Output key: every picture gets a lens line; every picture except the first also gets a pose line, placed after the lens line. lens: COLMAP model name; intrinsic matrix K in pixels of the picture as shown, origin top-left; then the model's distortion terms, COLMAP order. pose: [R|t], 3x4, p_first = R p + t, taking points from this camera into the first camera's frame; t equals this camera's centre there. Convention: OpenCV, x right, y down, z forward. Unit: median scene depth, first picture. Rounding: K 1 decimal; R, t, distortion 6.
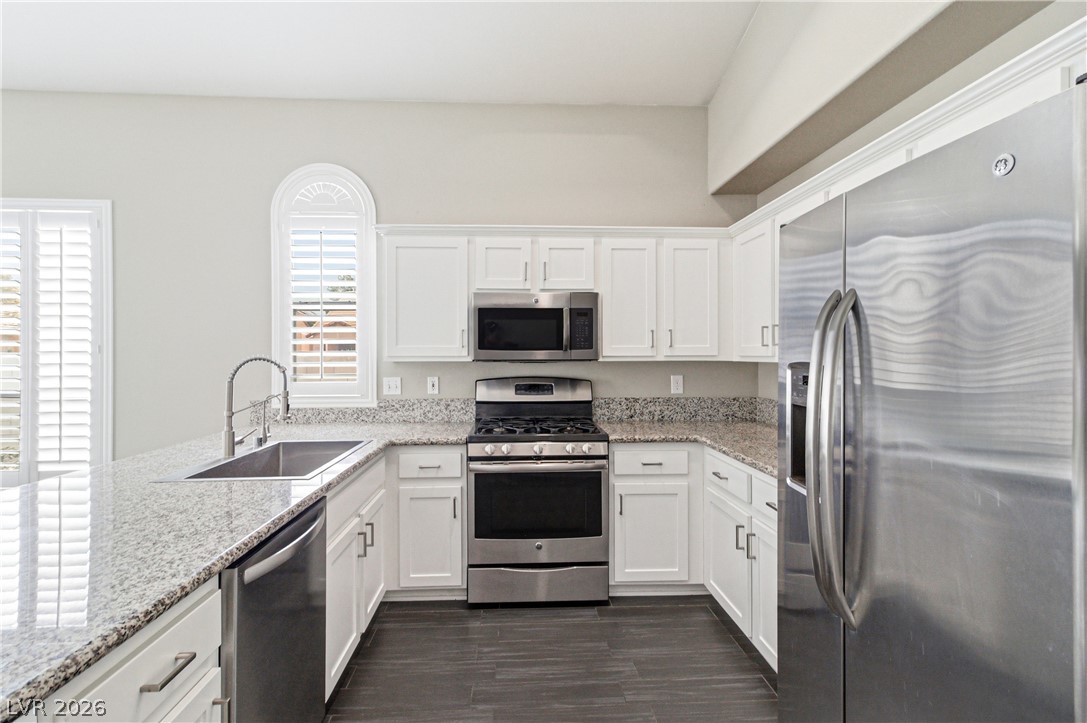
lens RADIAL K [[504.8, 0, 507.9], [0, 504.8, 351.8], [0, 0, 1]] dist [0.009228, -0.000796]
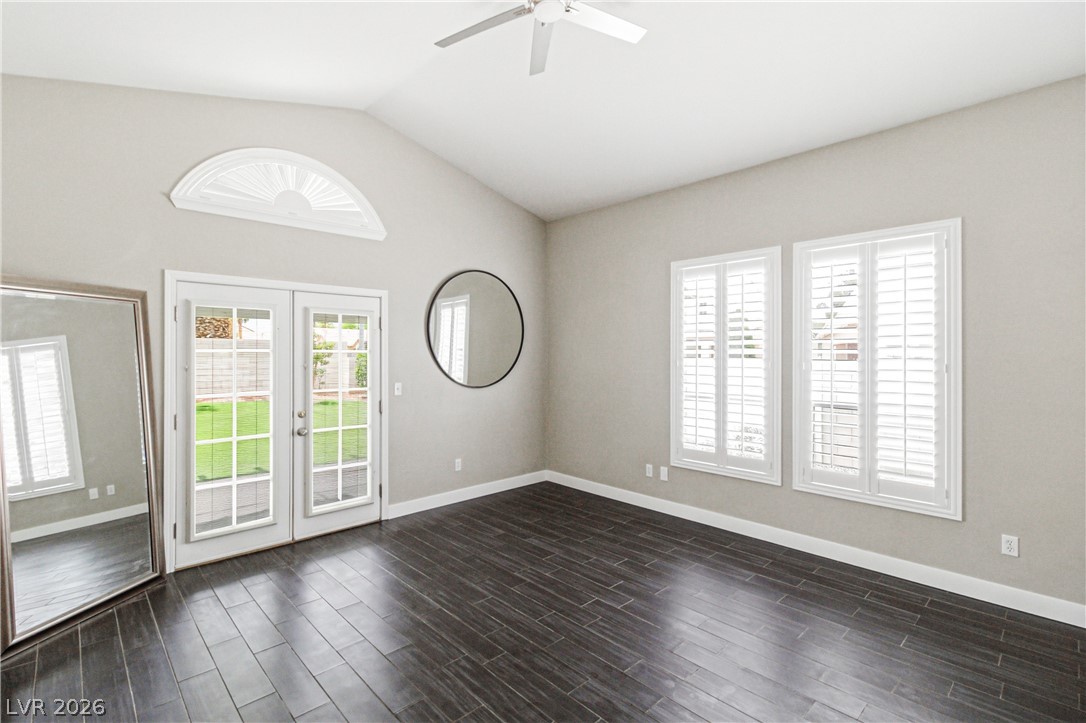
lens RADIAL K [[504.3, 0, 544.5], [0, 504.3, 350.5], [0, 0, 1]] dist [0.009228, -0.000796]
pose [[0.655035, -0.004566, -0.755585, -0.609935], [-0.000897, 0.999976, -0.006821, -0.035826], [0.755598, 0.005146, 0.655015, -0.274200]]
